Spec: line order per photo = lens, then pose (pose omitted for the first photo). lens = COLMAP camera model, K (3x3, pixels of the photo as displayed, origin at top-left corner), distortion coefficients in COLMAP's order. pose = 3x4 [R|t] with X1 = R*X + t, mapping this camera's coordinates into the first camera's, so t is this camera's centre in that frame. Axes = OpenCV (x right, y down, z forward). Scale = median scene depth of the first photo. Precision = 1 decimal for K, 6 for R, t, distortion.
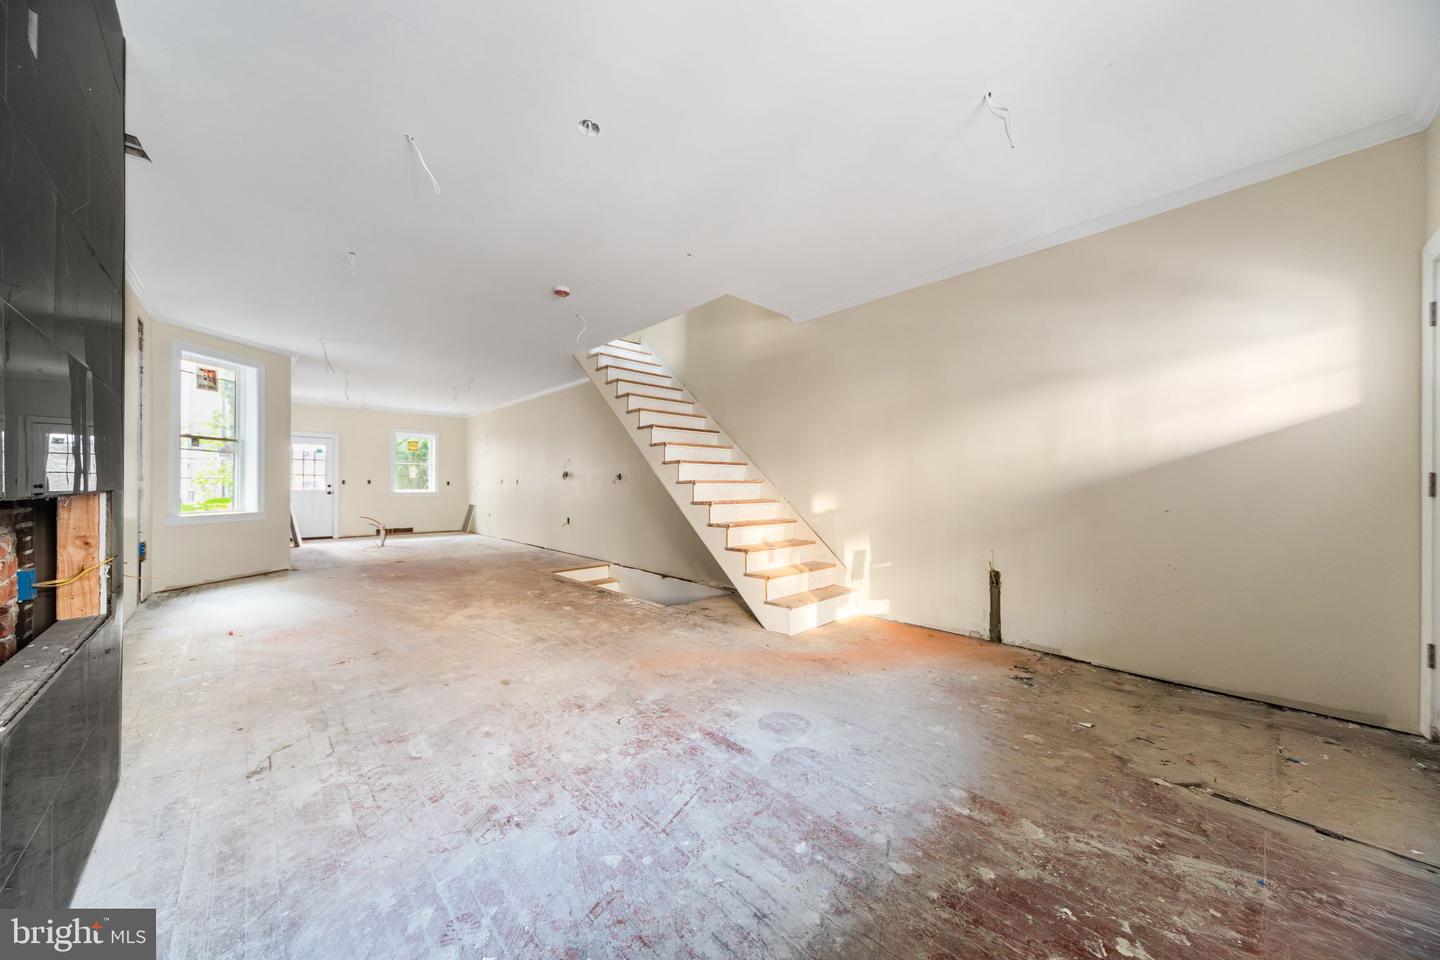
lens RADIAL K [[492.8, 0, 719.8], [0, 492.8, 484.5], [0, 0, 1]] dist [0.006737, 0.000076]
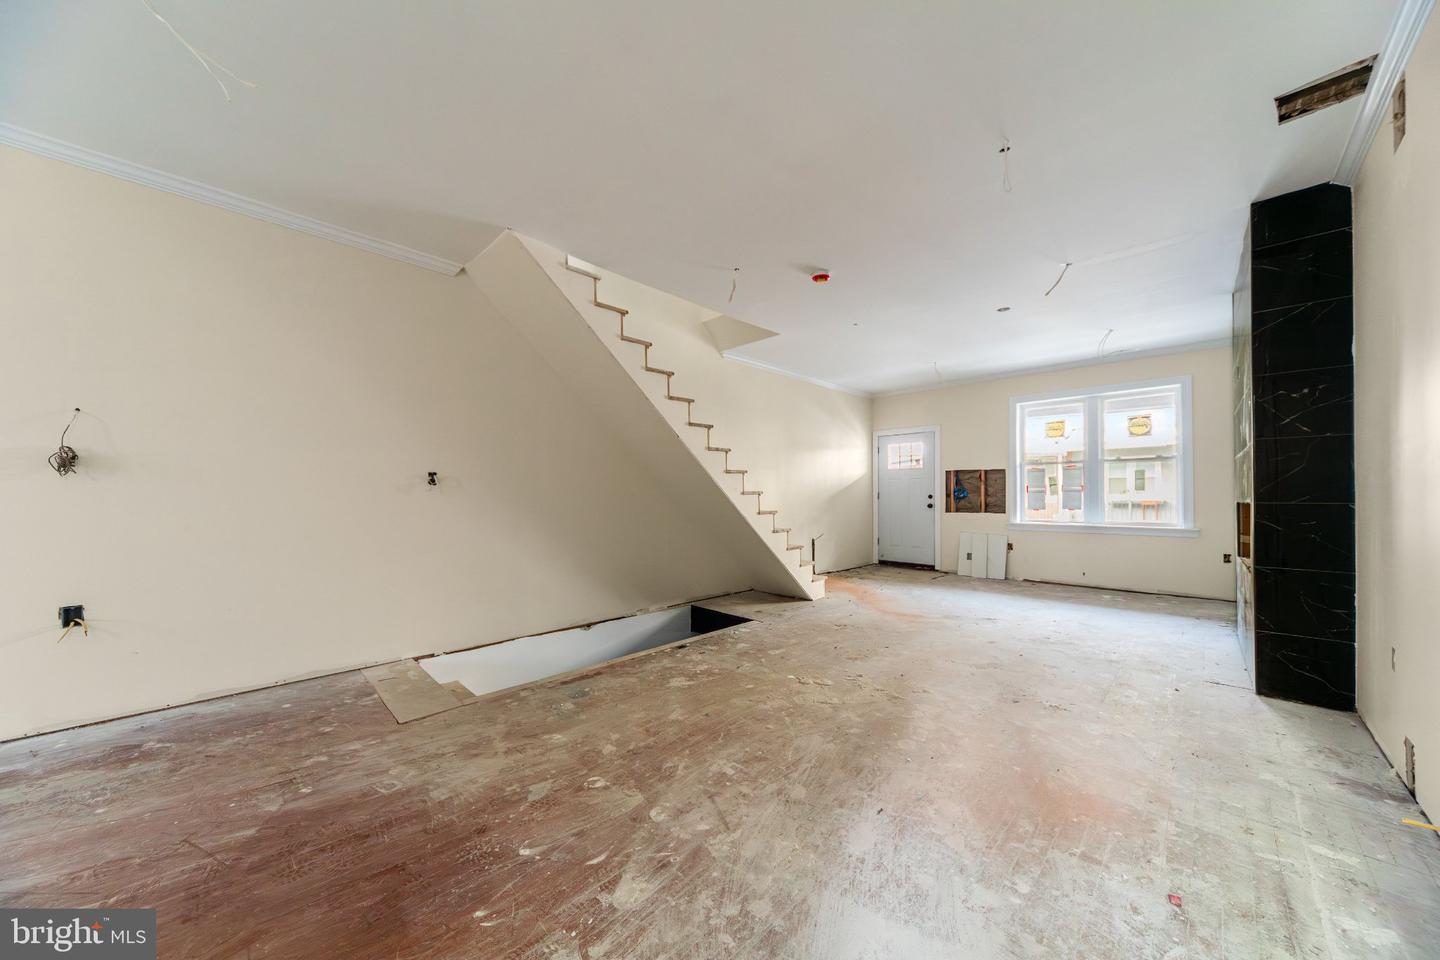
lens RADIAL K [[504.8, 0, 721.6], [0, 504.8, 500.2], [0, 0, 1]] dist [-0.000301, 0.000000]
pose [[-0.043691, -0.009609, 0.998999, -2.065733], [-0.002869, 0.999951, 0.009493, 0.001358], [-0.999041, -0.002451, -0.043717, 2.087820]]
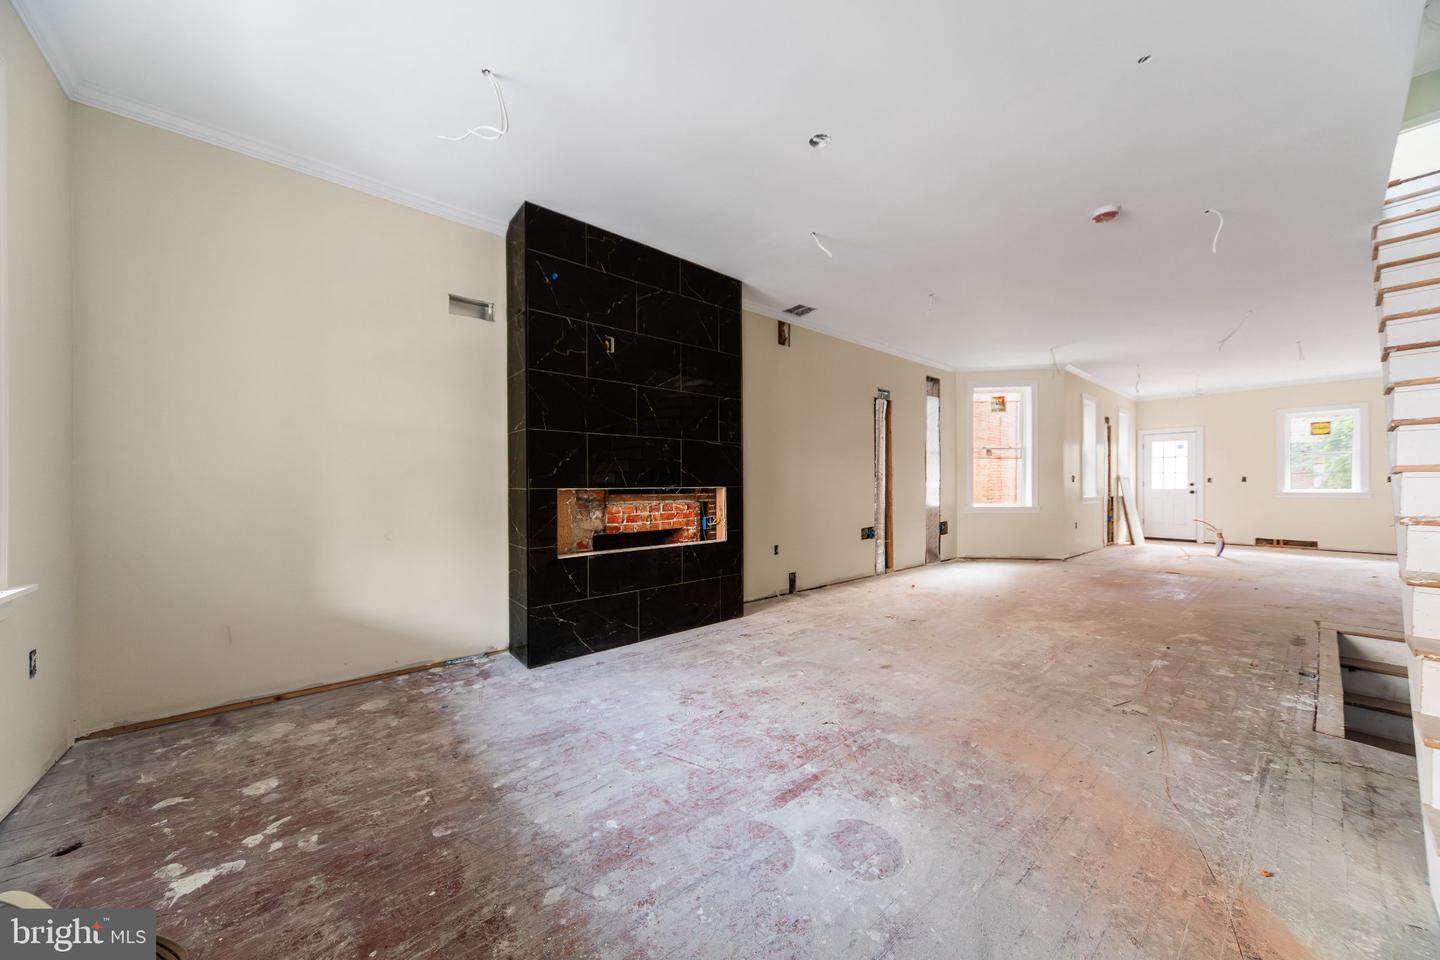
lens RADIAL K [[492.8, 0, 719.8], [0, 492.8, 484.5], [0, 0, 1]] dist [0.006737, 0.000076]
pose [[-0.073794, -0.006491, -0.997252, 0.769063], [0.007516, 0.999947, -0.007065, 0.012553], [0.997245, -0.008017, -0.073742, 0.839193]]
